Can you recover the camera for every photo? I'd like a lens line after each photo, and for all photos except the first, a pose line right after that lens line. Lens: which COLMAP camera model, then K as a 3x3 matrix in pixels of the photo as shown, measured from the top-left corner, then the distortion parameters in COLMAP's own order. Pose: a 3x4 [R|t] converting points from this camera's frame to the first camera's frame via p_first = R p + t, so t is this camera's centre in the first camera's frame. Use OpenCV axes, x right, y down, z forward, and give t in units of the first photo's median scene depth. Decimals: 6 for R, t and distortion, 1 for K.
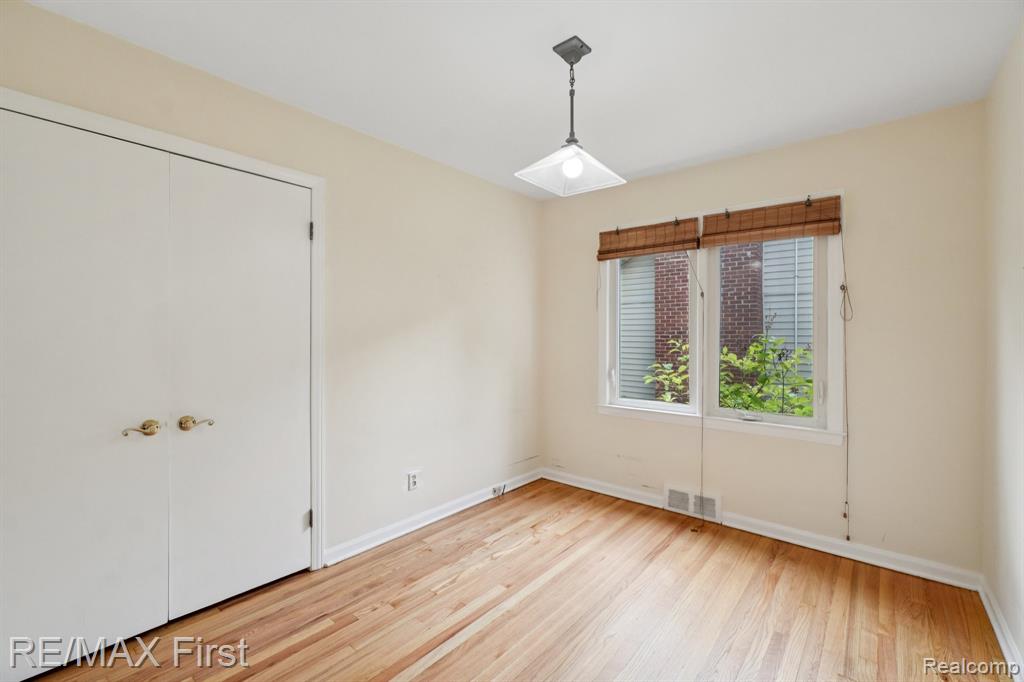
lens RADIAL K [[441.0, 0, 515.2], [0, 441.0, 335.9], [0, 0, 1]] dist [-0.013665, 0.004515]
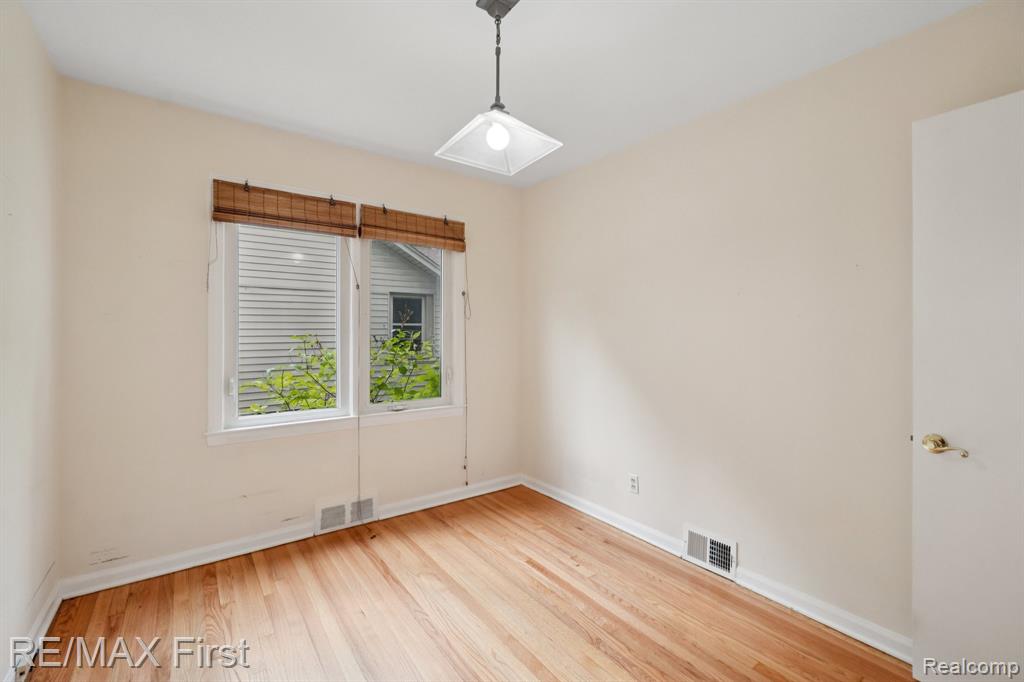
lens RADIAL K [[444.4, 0, 509.4], [0, 444.4, 331.3], [0, 0, 1]] dist [-0.003007, 0.000075]
pose [[0.240587, -0.006112, 0.970608, -0.465995], [0.000009, 0.999980, 0.006295, -0.005644], [-0.970627, -0.001506, 0.240583, 0.505412]]
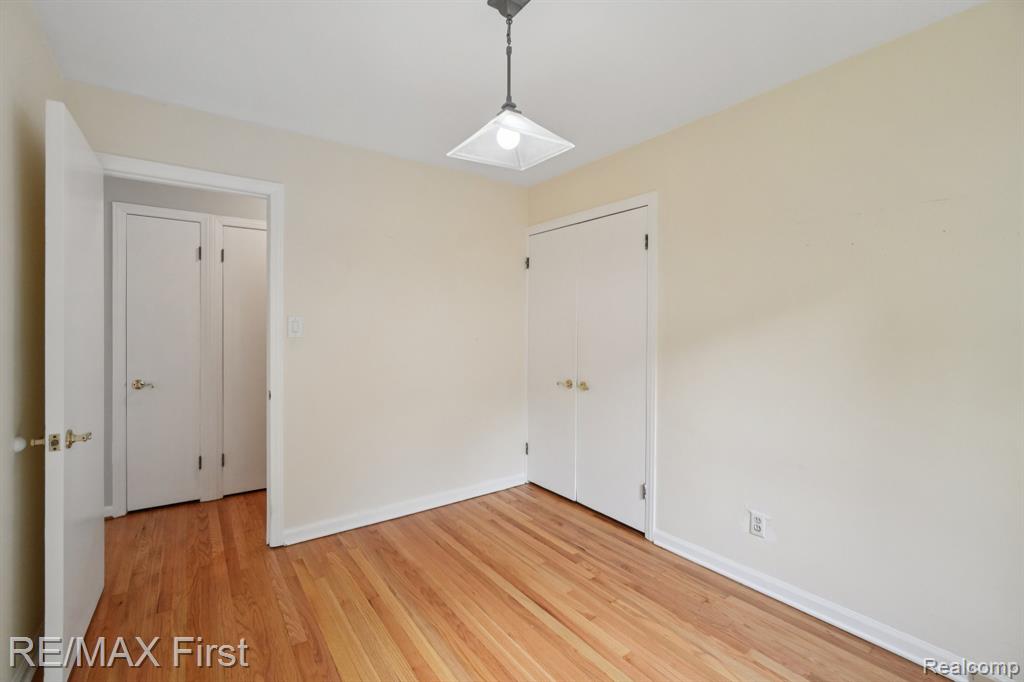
lens RADIAL K [[441.0, 0, 515.2], [0, 441.0, 335.9], [0, 0, 1]] dist [-0.013665, 0.004515]
pose [[-0.233530, 0.005300, -0.972335, 0.628092], [-0.010740, 0.999910, 0.008029, 0.001355], [0.972290, 0.012318, -0.233452, 0.799488]]
